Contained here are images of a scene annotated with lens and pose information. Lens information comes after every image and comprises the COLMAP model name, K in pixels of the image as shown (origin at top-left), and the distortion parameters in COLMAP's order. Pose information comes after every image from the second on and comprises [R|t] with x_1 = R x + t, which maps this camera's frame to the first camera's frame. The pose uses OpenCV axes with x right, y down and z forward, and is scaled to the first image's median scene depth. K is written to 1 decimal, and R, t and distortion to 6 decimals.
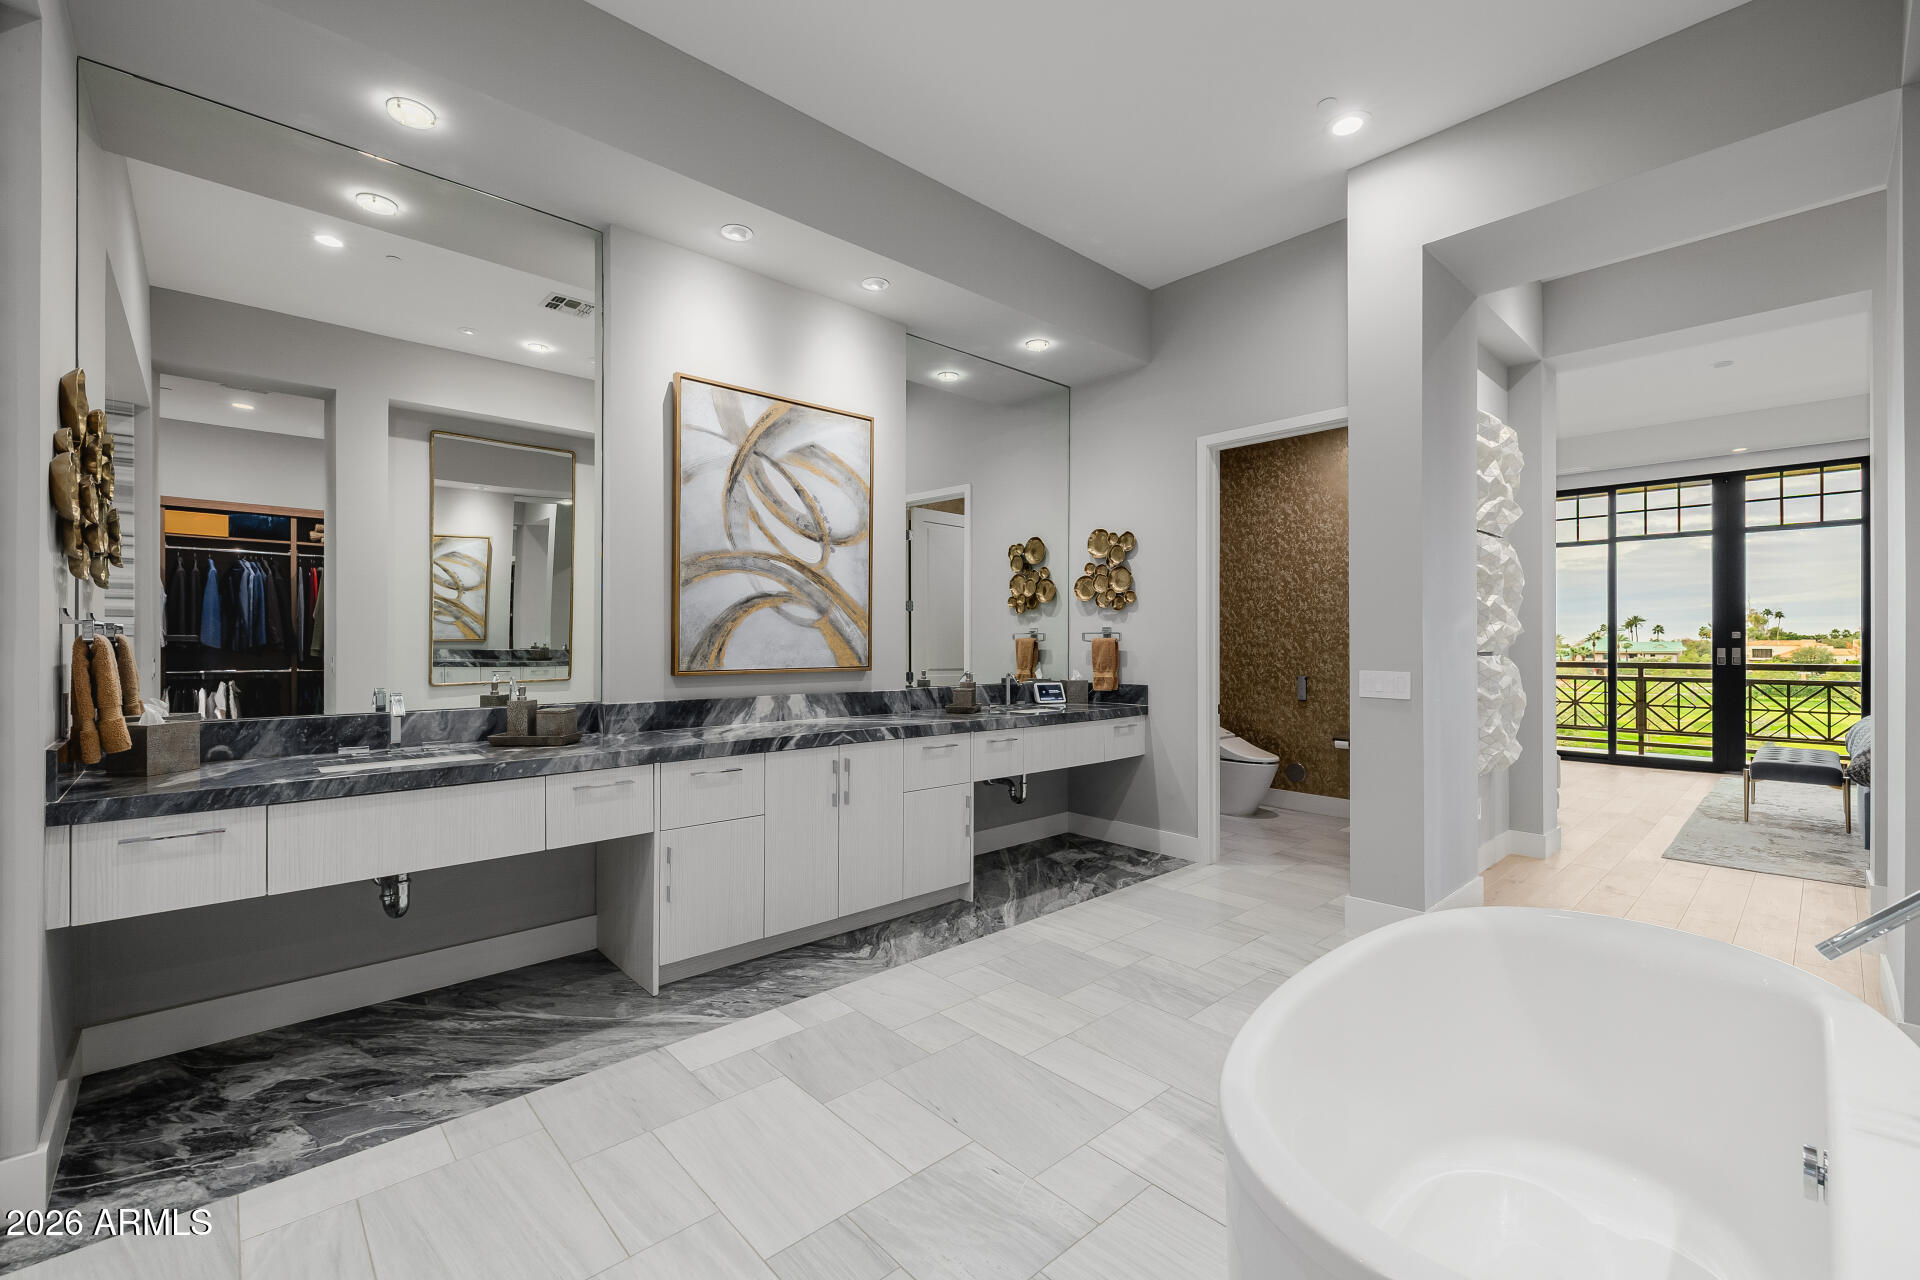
lens RADIAL K [[810.7, 0, 959.6], [0, 810.7, 636.1], [0, 0, 1]] dist [0.000256, -0.000012]
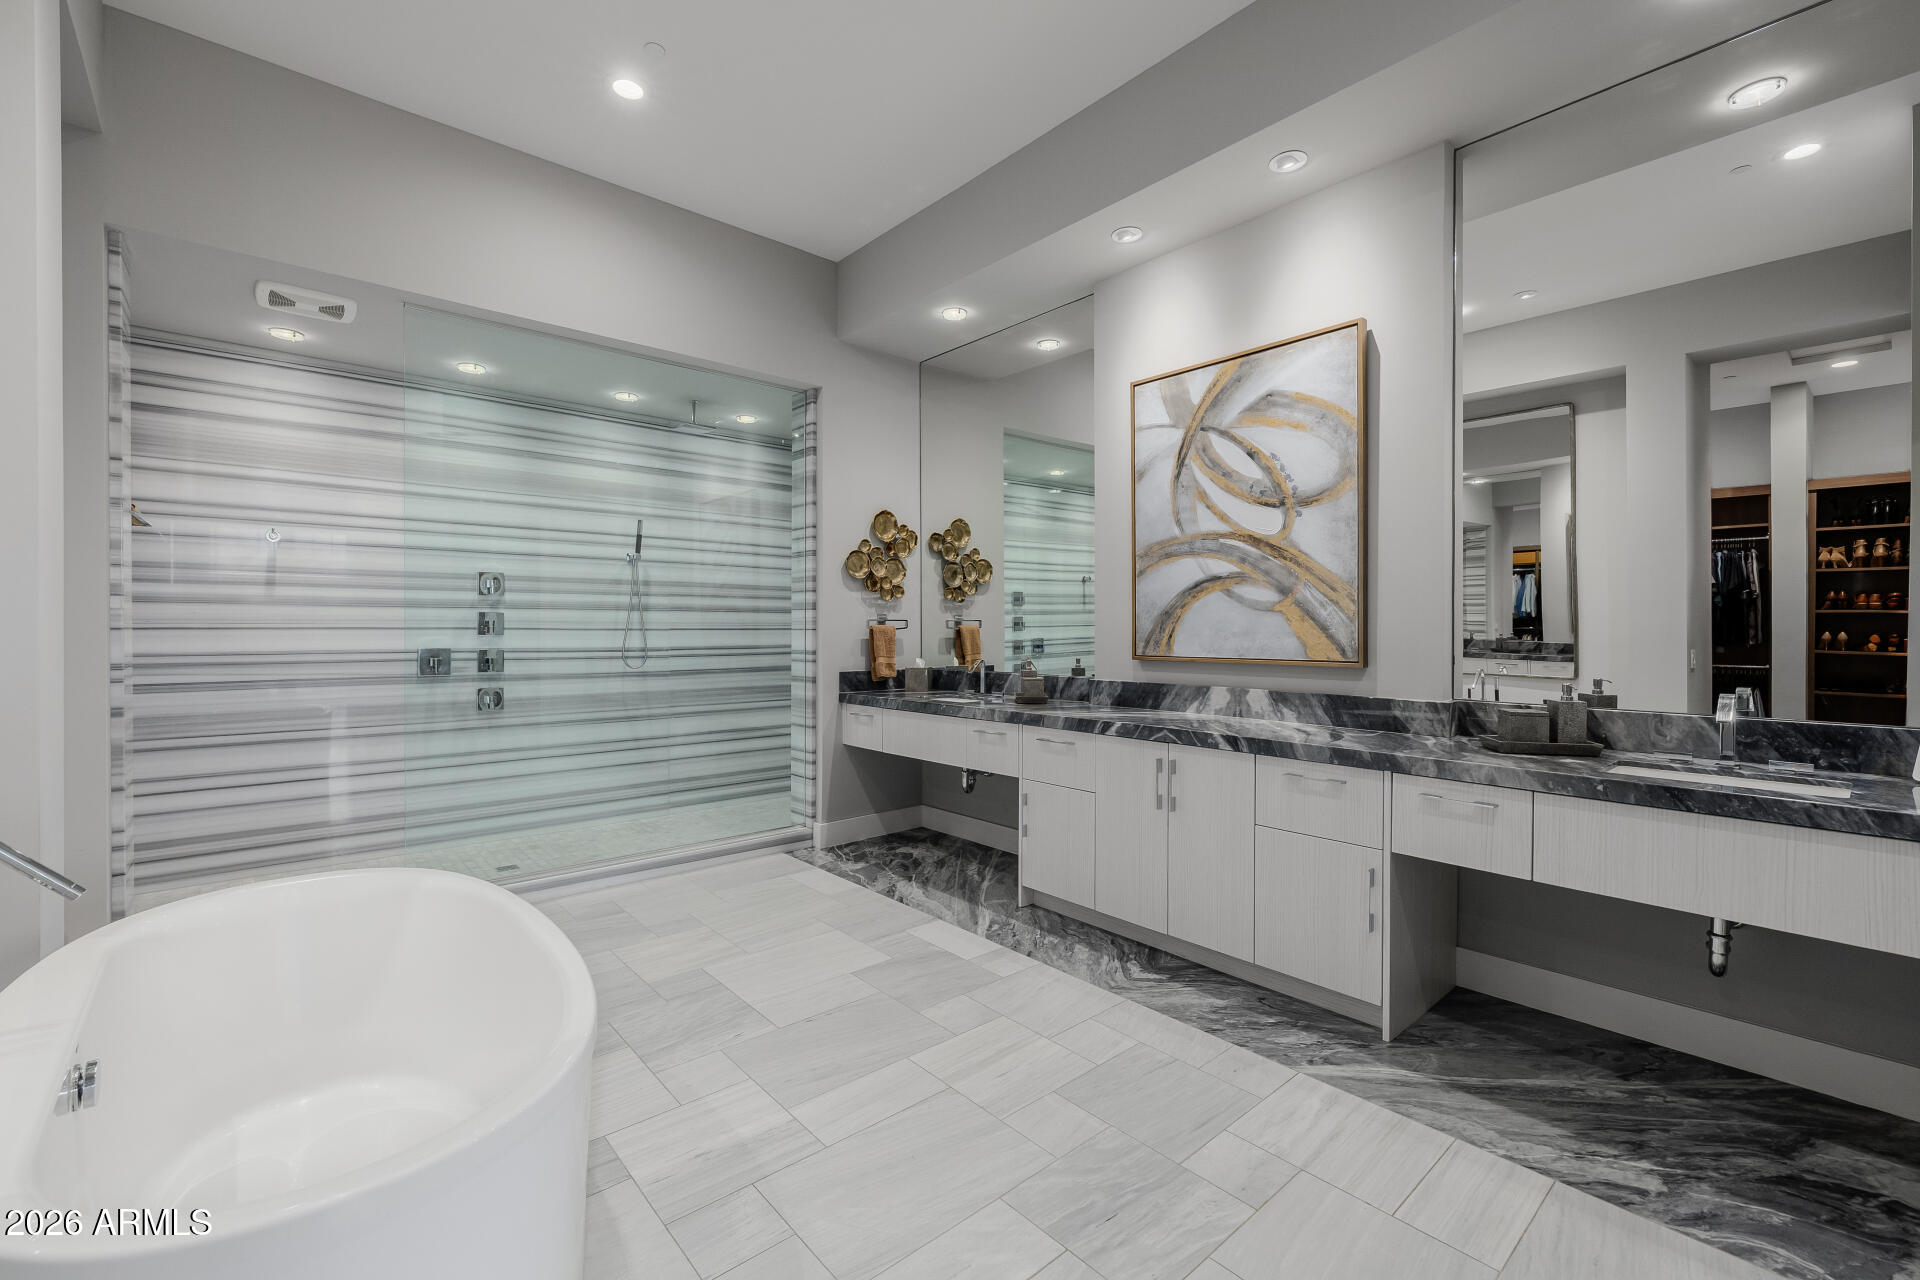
lens RADIAL K [[810.7, 0, 959.6], [0, 810.7, 636.1], [0, 0, 1]] dist [0.000256, -0.000012]
pose [[-0.030021, 0.005316, -0.999535, 0.714373], [0.002899, 0.999982, 0.005231, 0.010301], [0.999545, -0.002741, -0.030036, 0.754886]]
